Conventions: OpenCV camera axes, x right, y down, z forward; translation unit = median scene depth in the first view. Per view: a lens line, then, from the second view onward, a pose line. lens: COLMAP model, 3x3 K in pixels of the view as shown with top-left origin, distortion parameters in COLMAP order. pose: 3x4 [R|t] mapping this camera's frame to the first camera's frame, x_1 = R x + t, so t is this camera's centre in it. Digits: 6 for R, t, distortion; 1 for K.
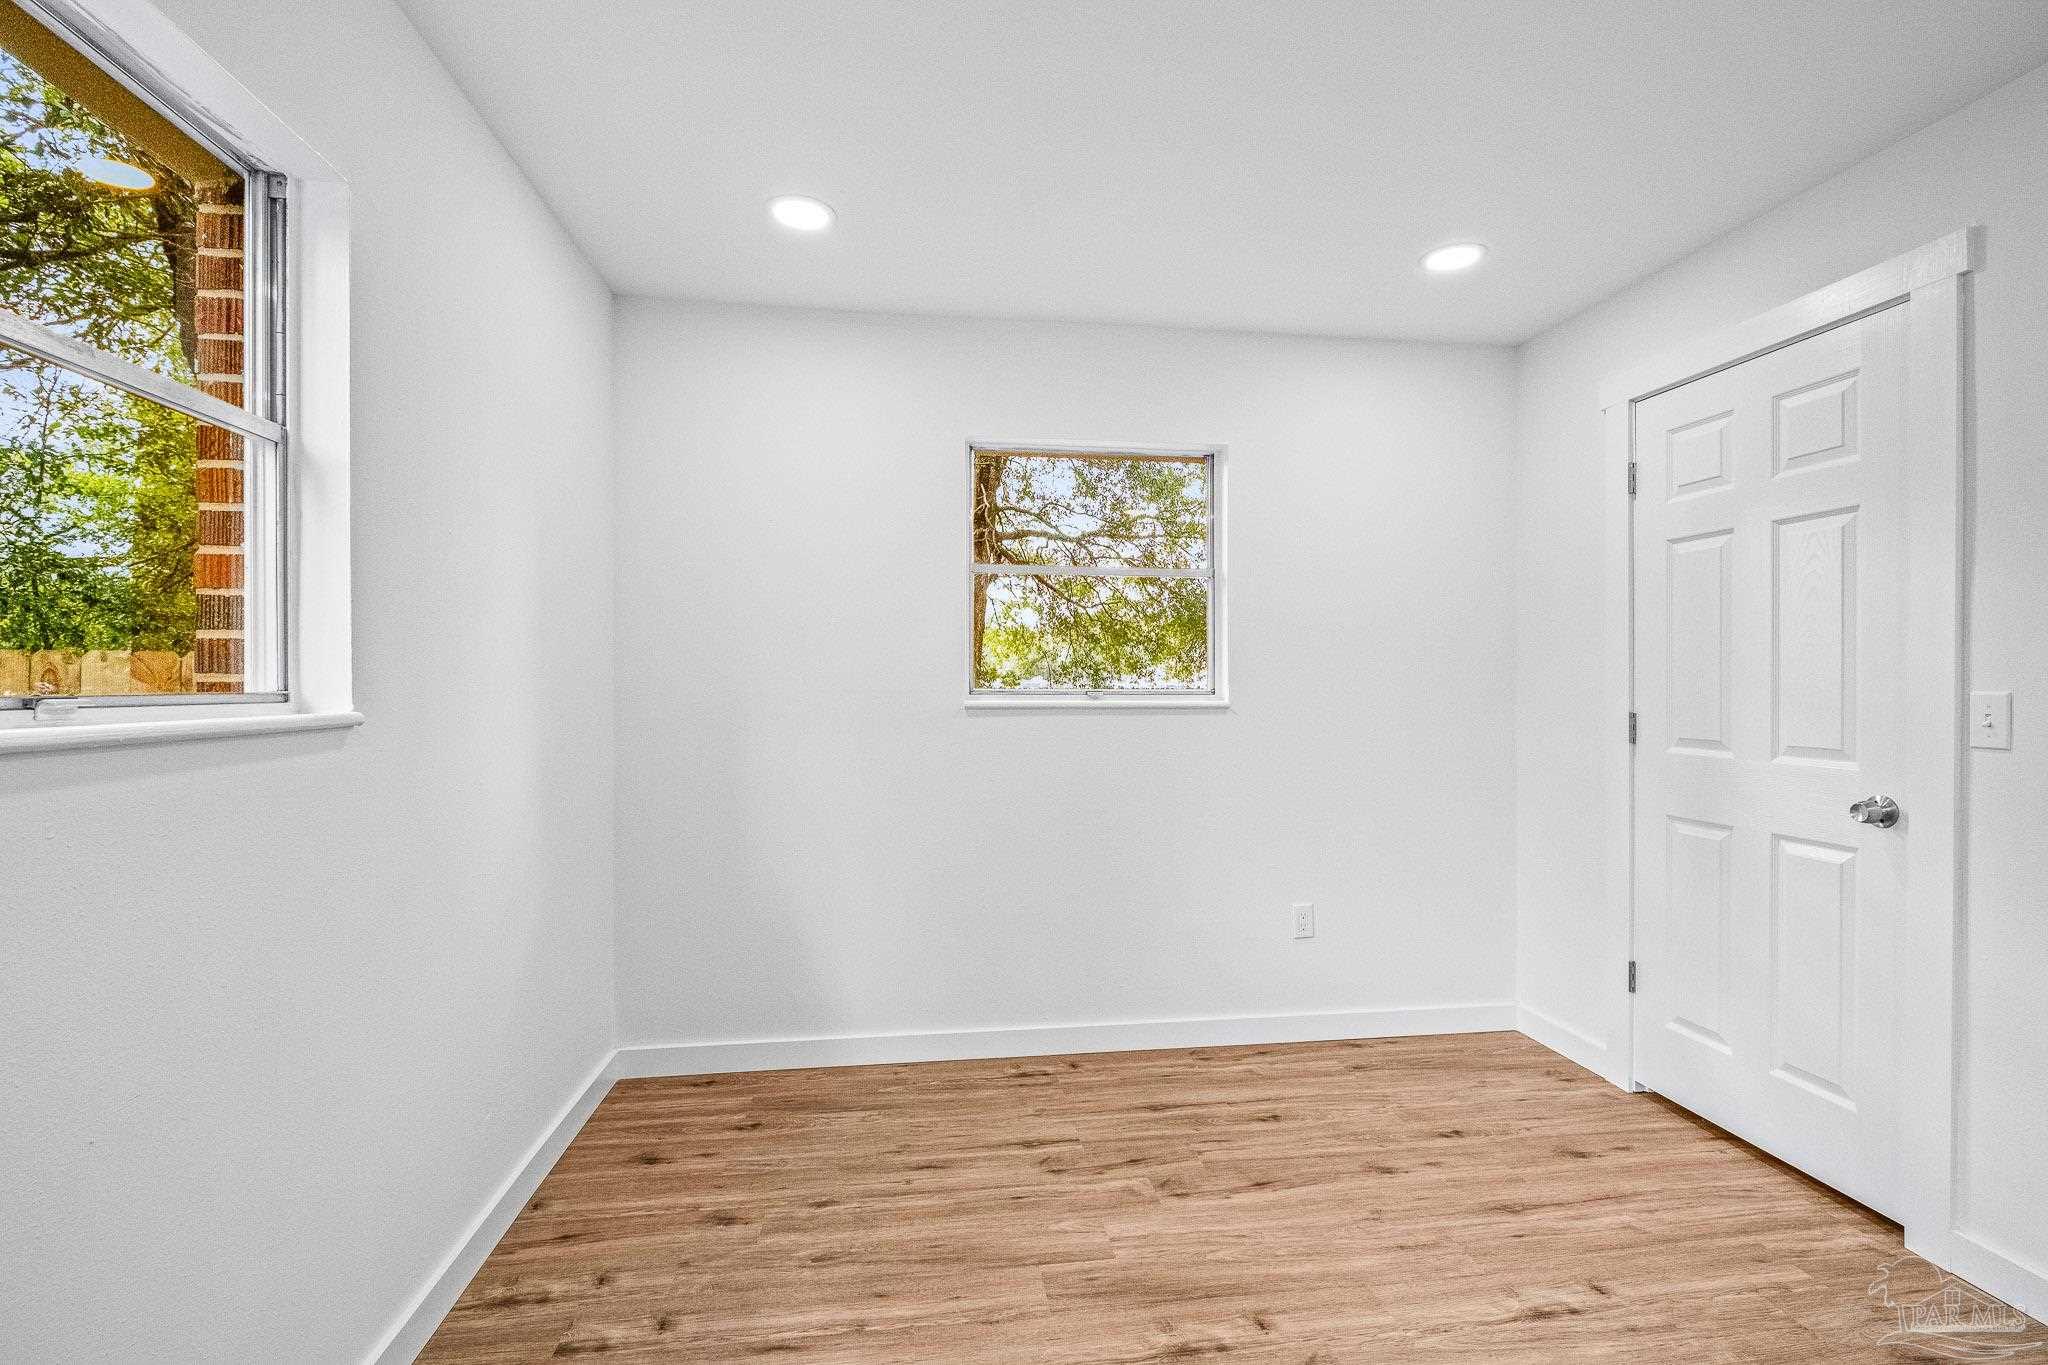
lens RADIAL K [[921.0, 0, 1023.3], [0, 921.0, 688.1], [0, 0, 1]] dist [0.002199, -0.005102]
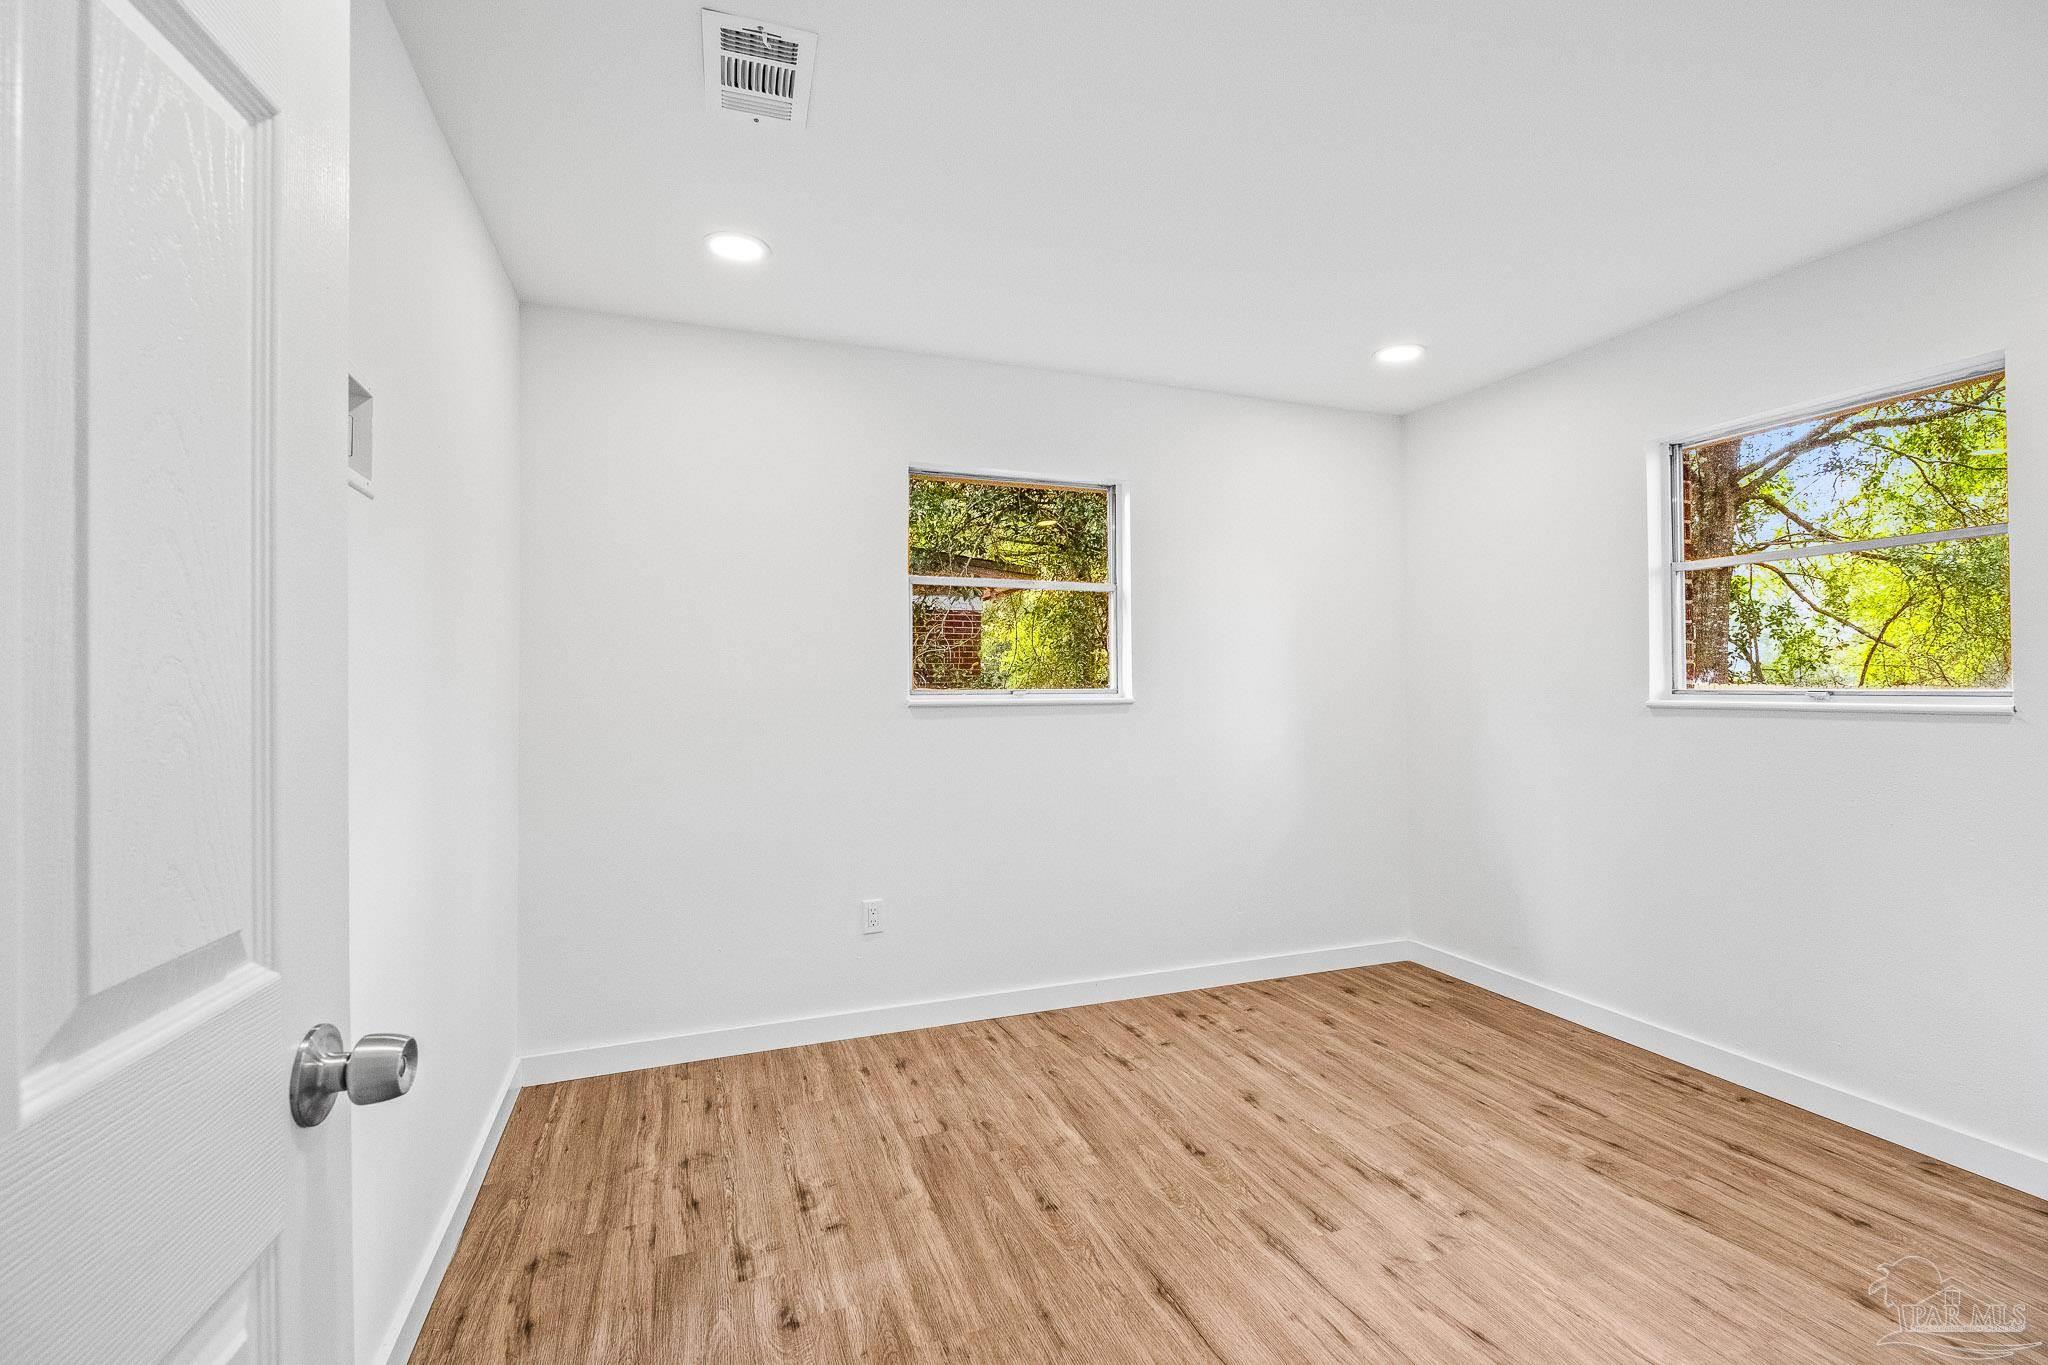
lens RADIAL K [[921.0, 0, 1038.7], [0, 921.0, 683.8], [0, 0, 1]] dist [0.002199, -0.005102]
pose [[0.227594, -0.003366, -0.973750, 0.959451], [-0.000473, 0.999994, -0.003567, -0.000522], [0.973756, 0.001272, 0.227590, 0.130890]]
